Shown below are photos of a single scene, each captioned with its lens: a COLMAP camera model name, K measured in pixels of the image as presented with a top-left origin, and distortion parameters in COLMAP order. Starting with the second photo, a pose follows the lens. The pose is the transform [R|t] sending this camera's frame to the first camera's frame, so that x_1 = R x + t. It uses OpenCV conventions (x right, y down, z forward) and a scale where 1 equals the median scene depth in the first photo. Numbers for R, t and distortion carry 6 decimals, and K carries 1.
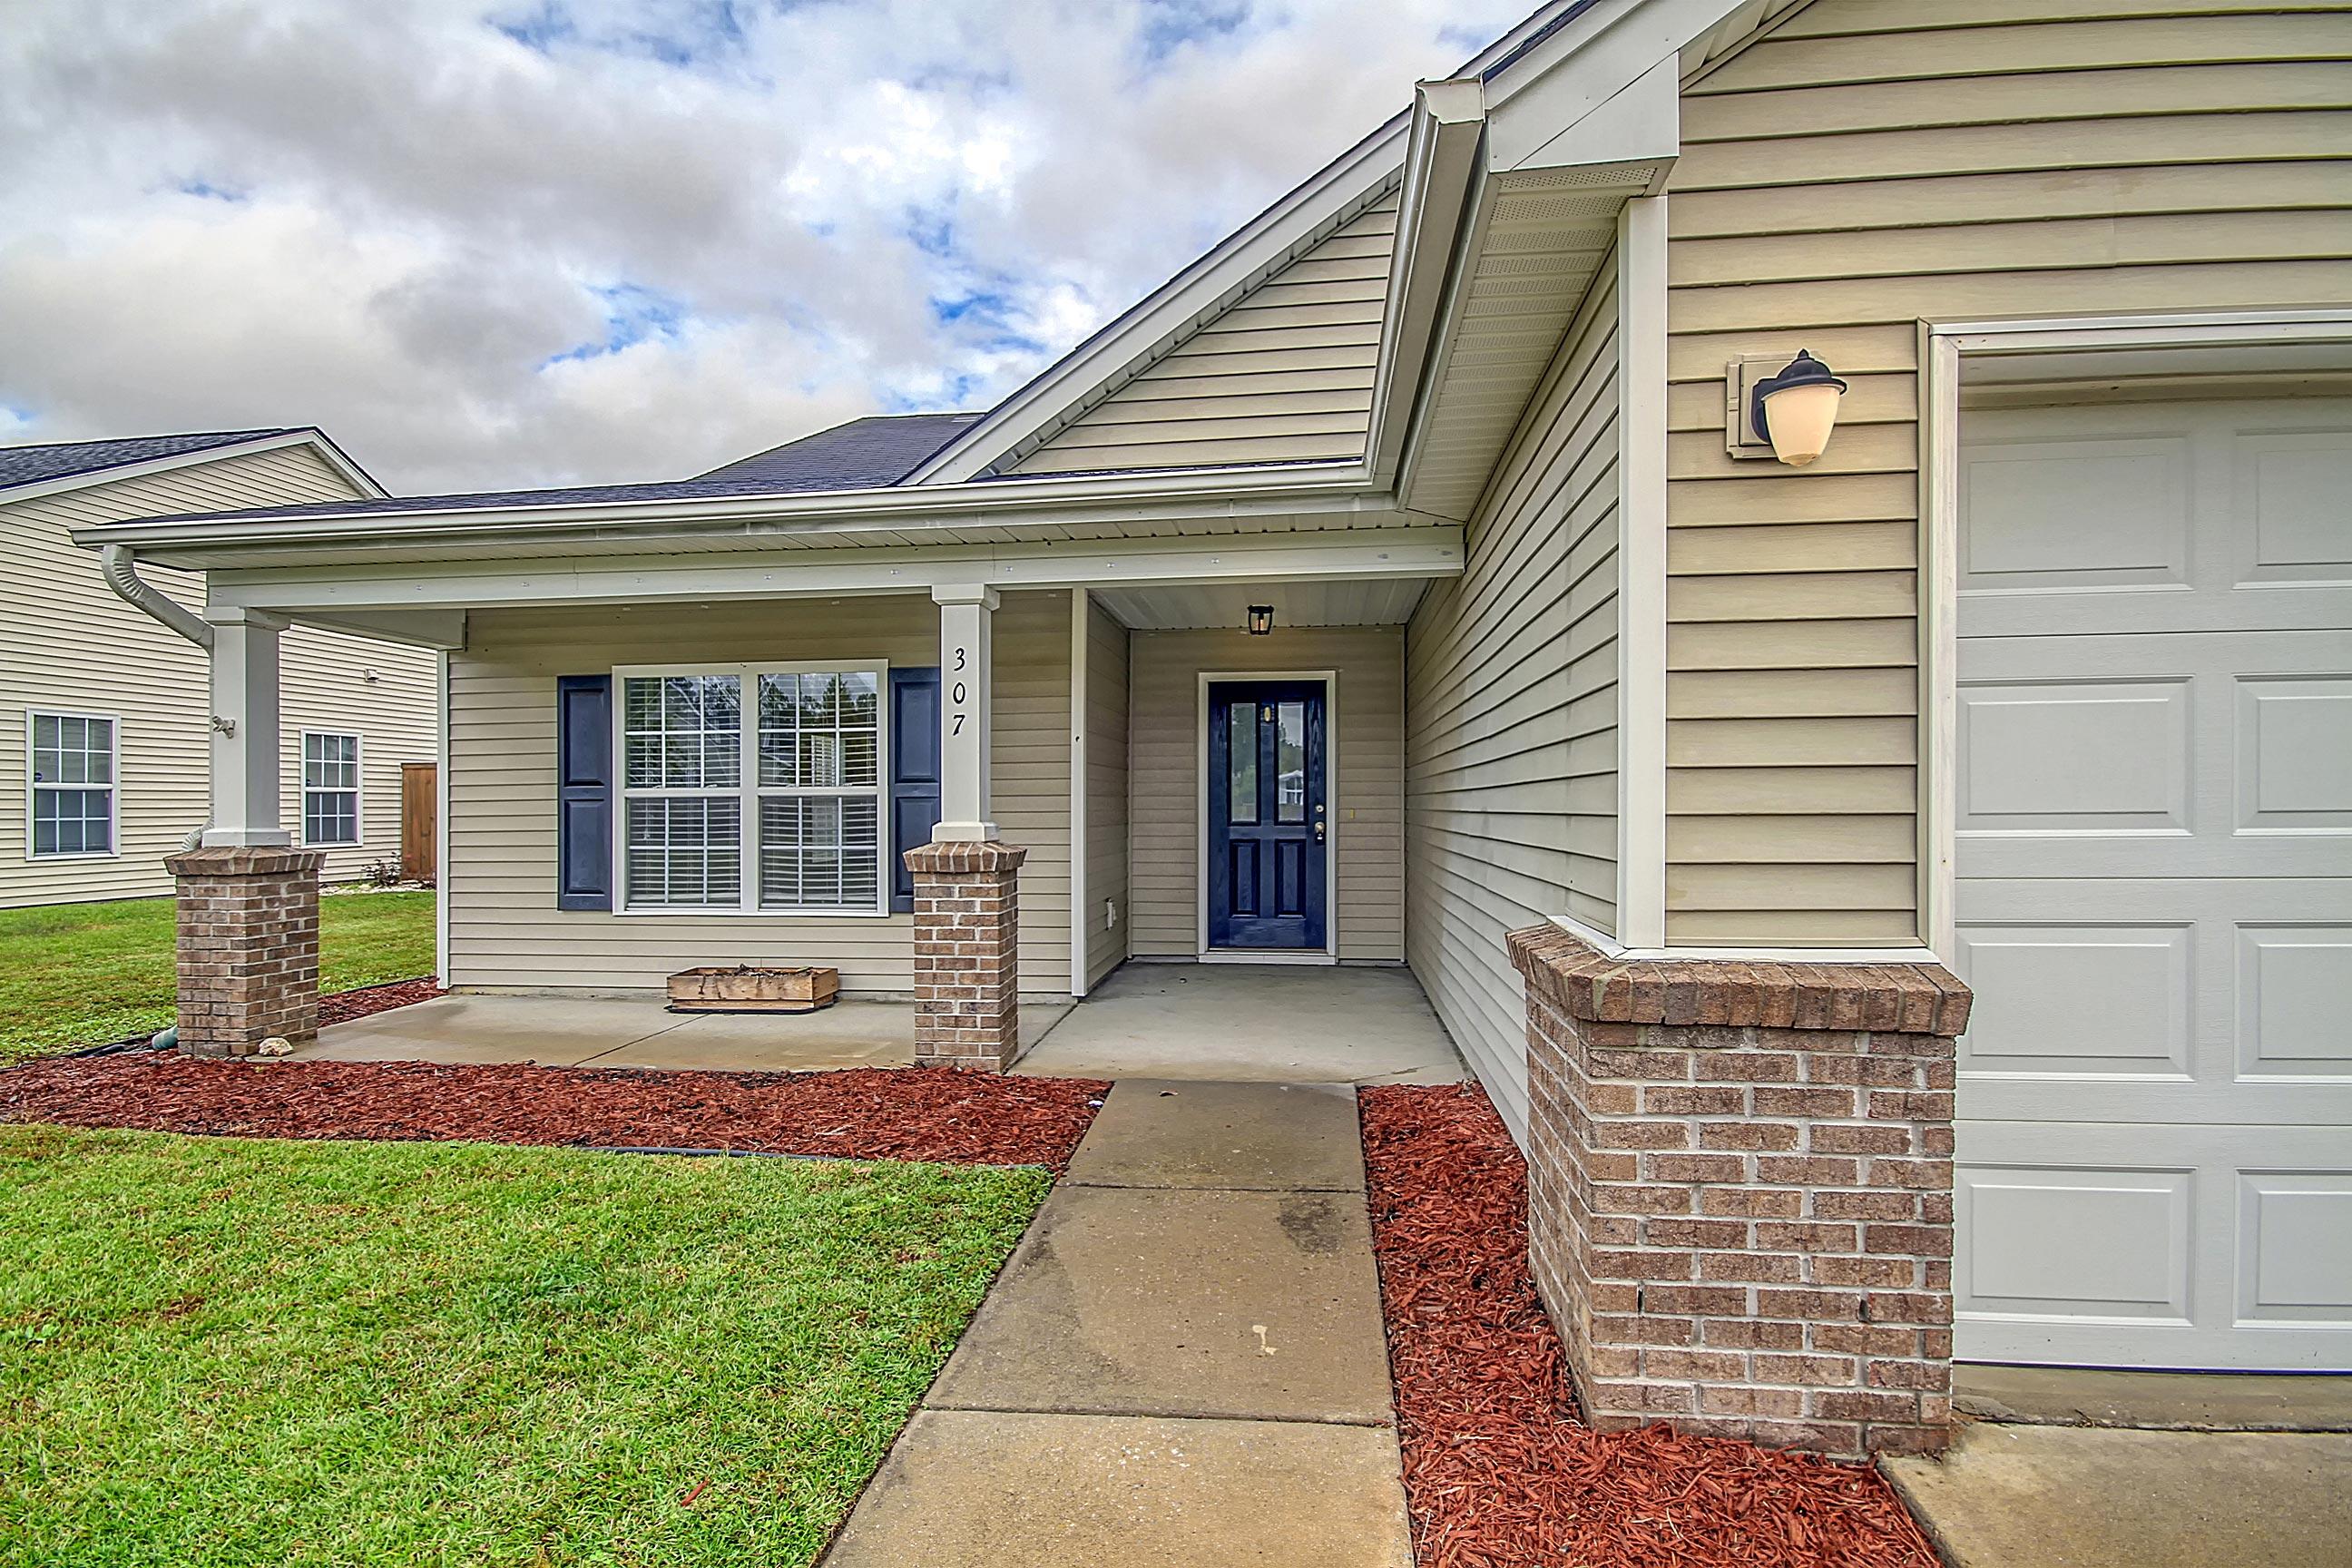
lens RADIAL K [[1105.8, 0, 1174.7], [0, 1105.8, 854.0], [0, 0, 1]] dist [-0.005096, -0.000390]
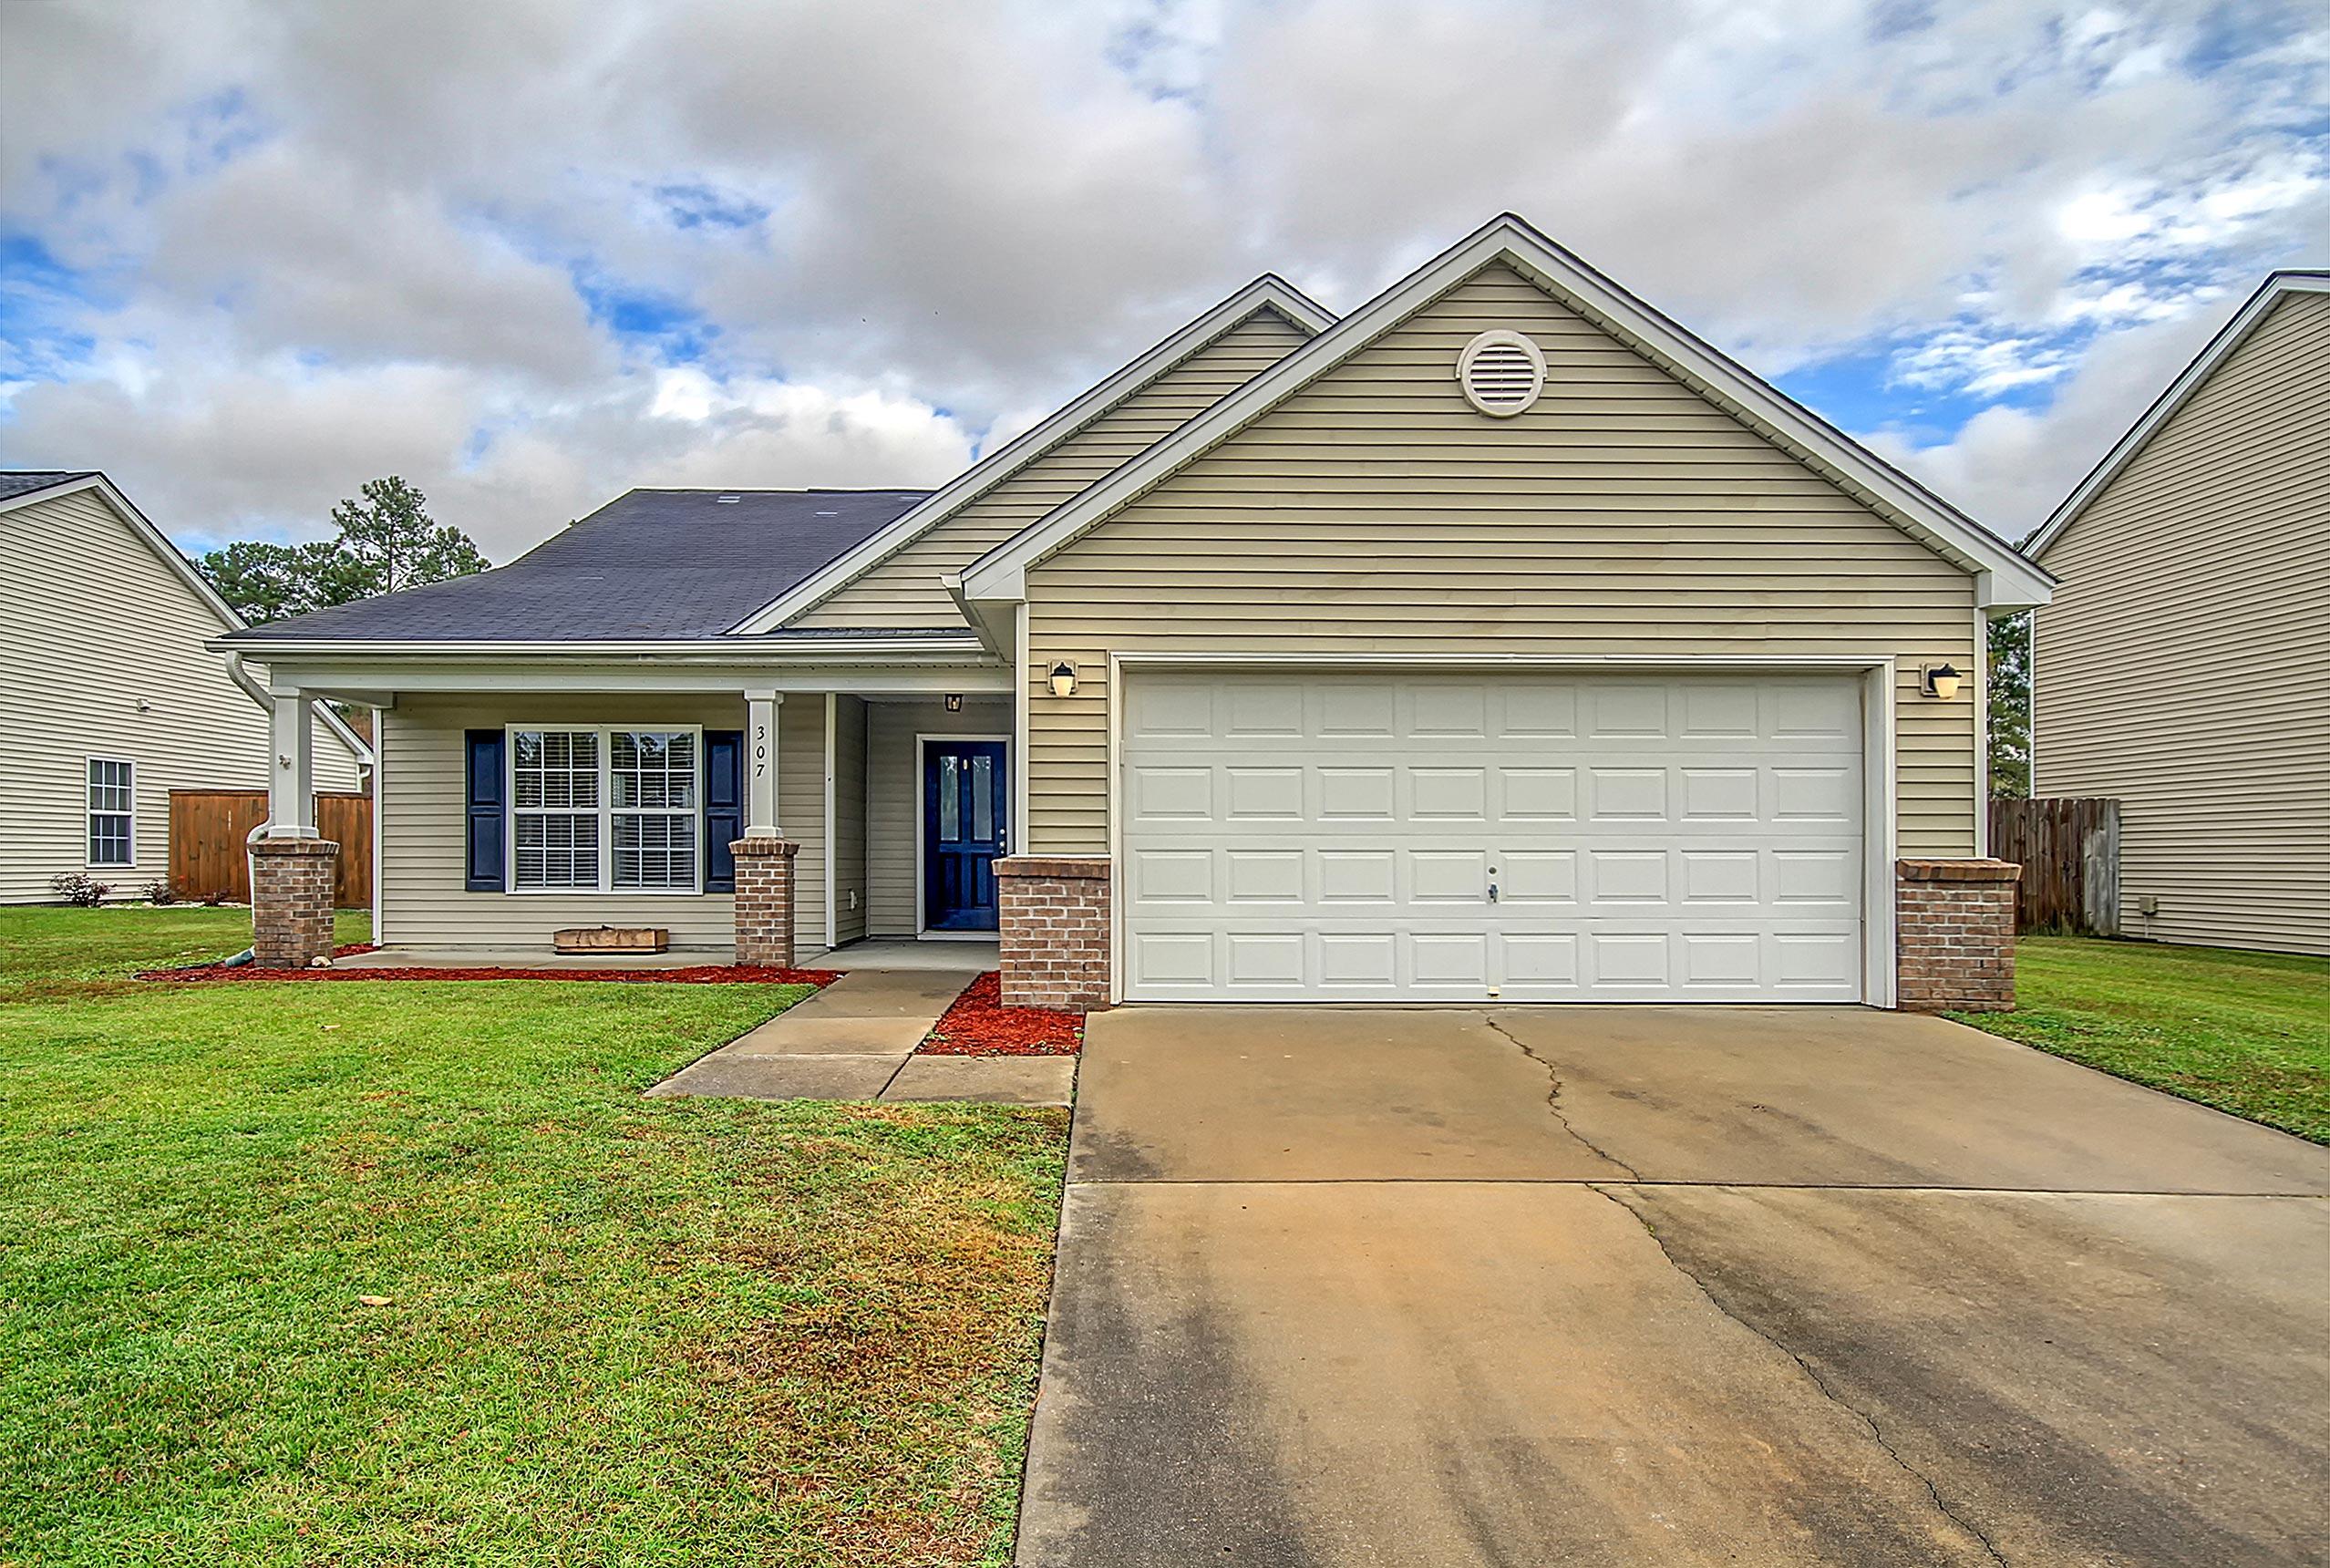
lens RADIAL K [[1255.7, 0, 1119.1], [0, 1255.7, 943.8], [0, 0, 1]] dist [0.002353, -0.000773]
pose [[0.990708, 0.000084, 0.136005, 0.088583], [-0.003640, 0.999658, 0.025898, 0.095279], [-0.135956, -0.026153, 0.990370, -0.968413]]
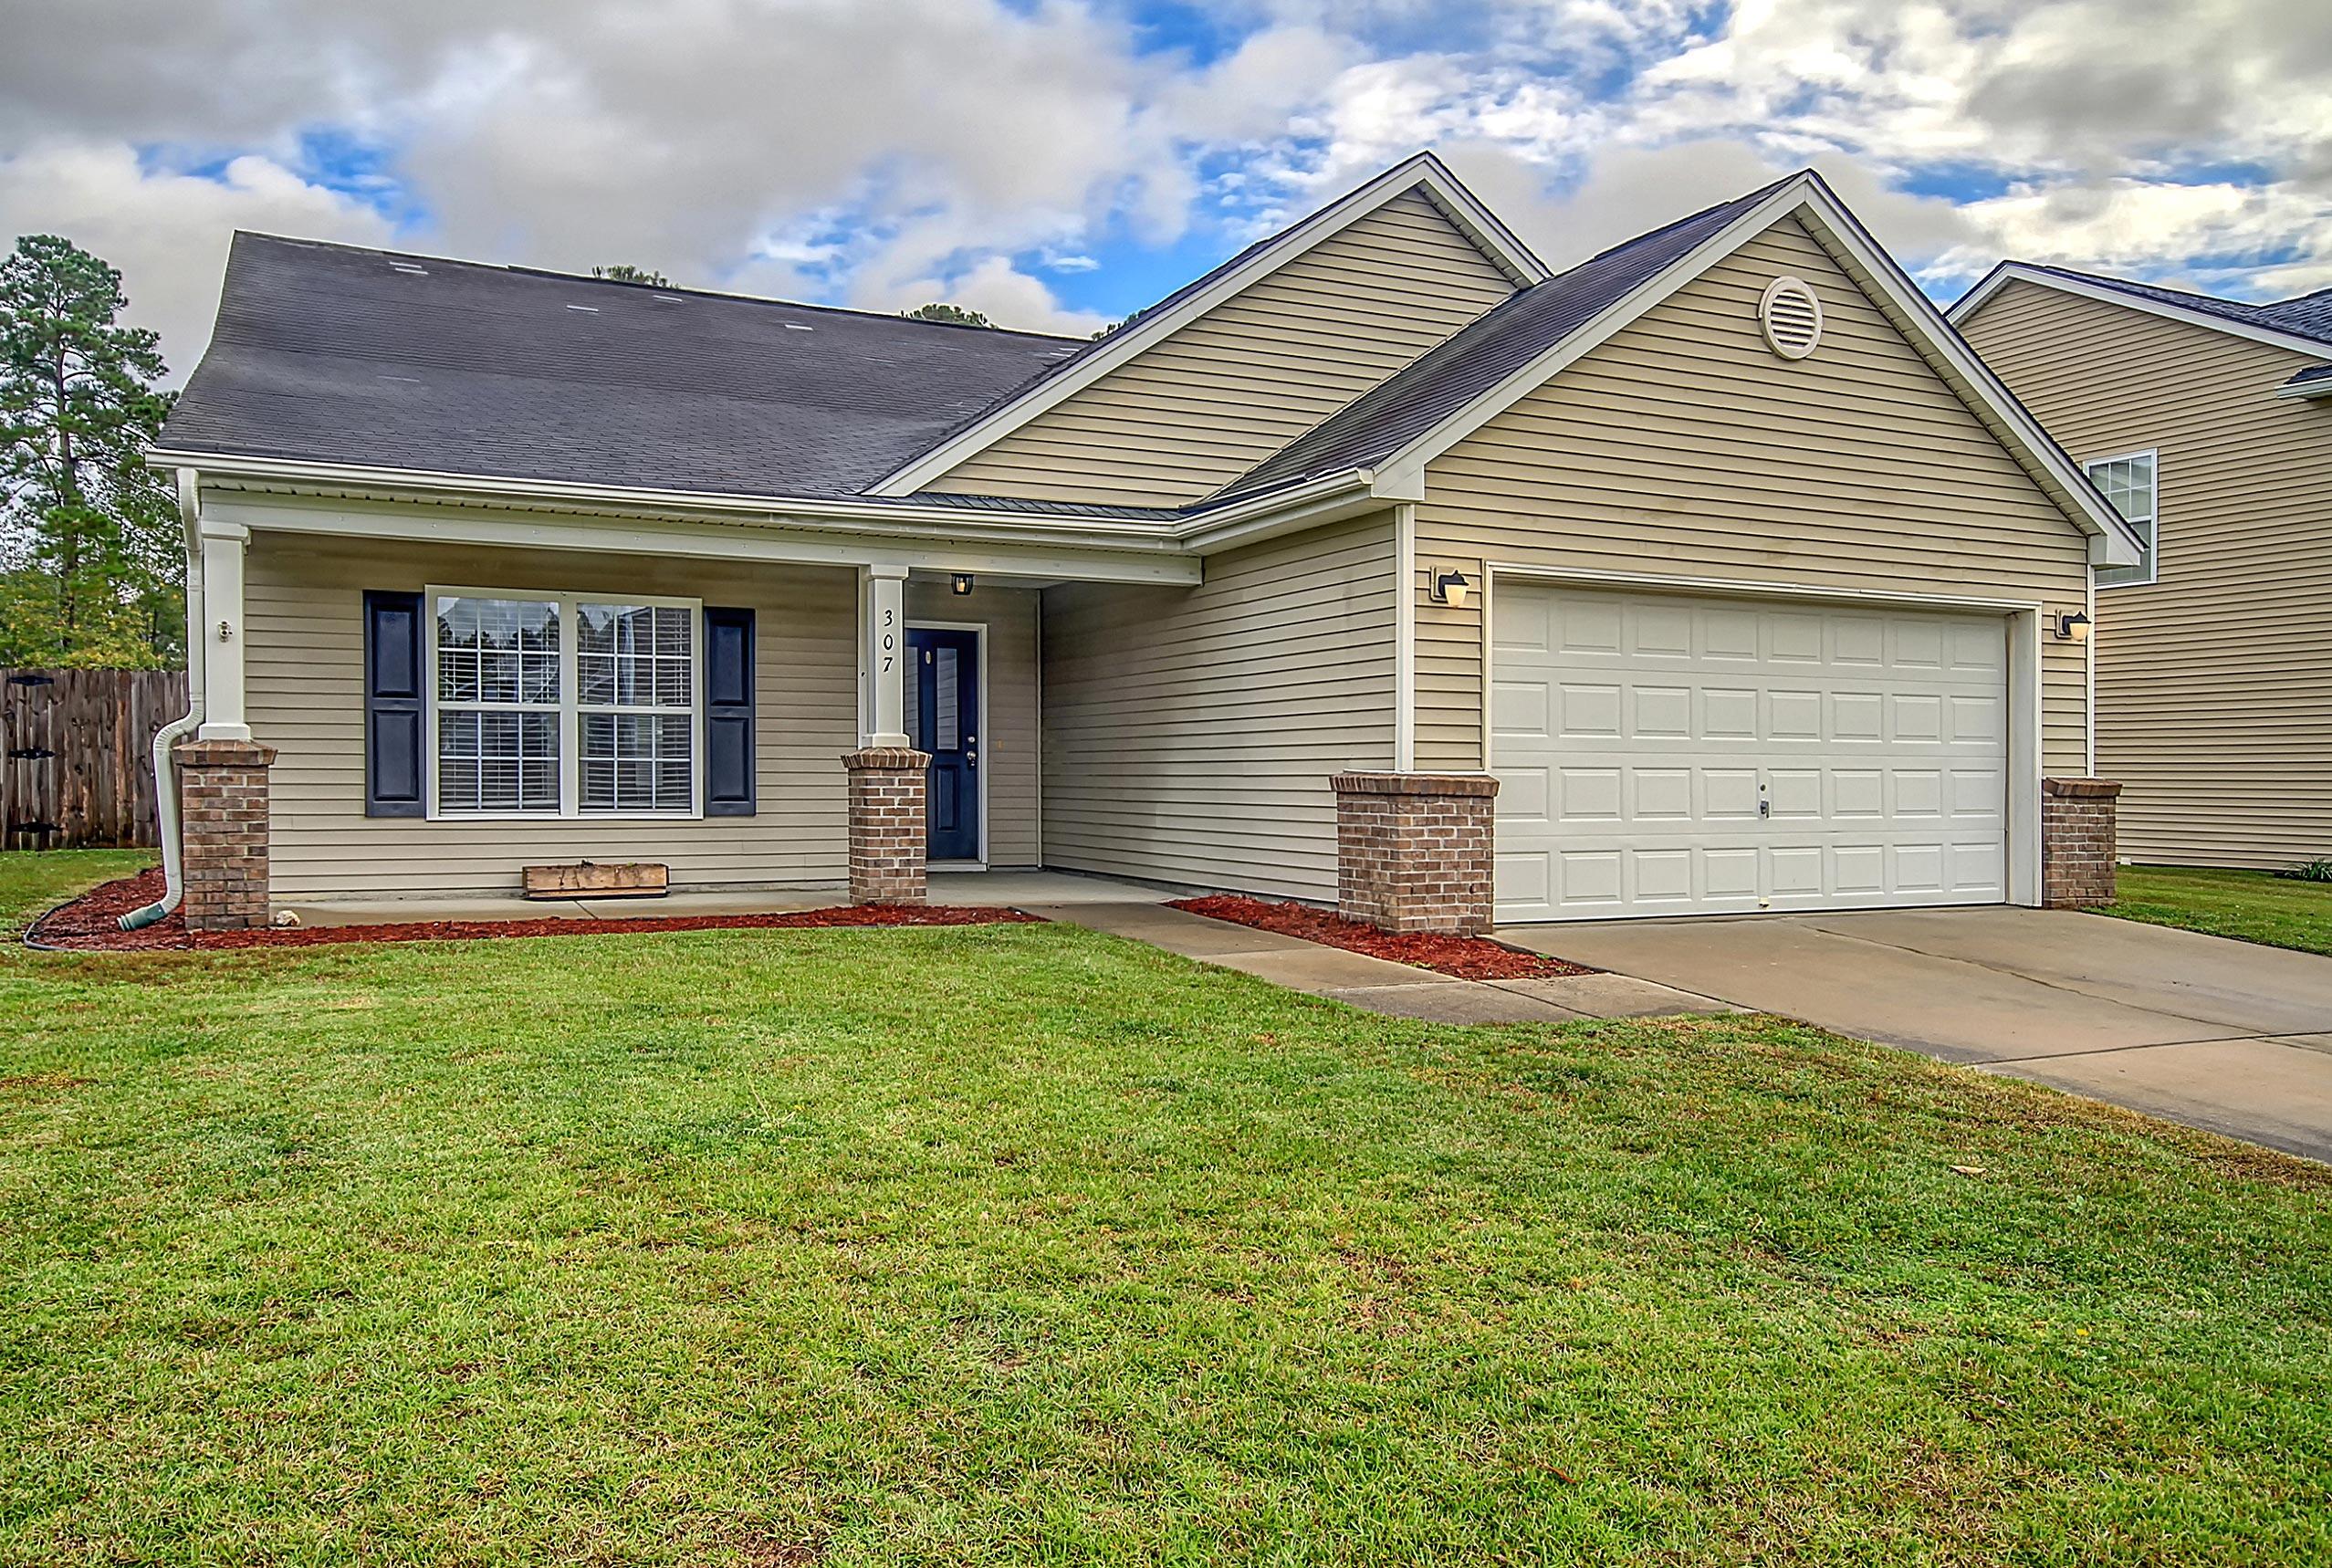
lens RADIAL K [[1570.5, 0, 1170.7], [0, 1570.5, 896.2], [0, 0, 1]] dist [0.003983, 0.003188]
pose [[0.852232, -0.028757, 0.522373, -0.878177], [0.009725, 0.999186, 0.039141, 0.096501], [-0.523074, -0.028277, 0.851818, -0.845030]]
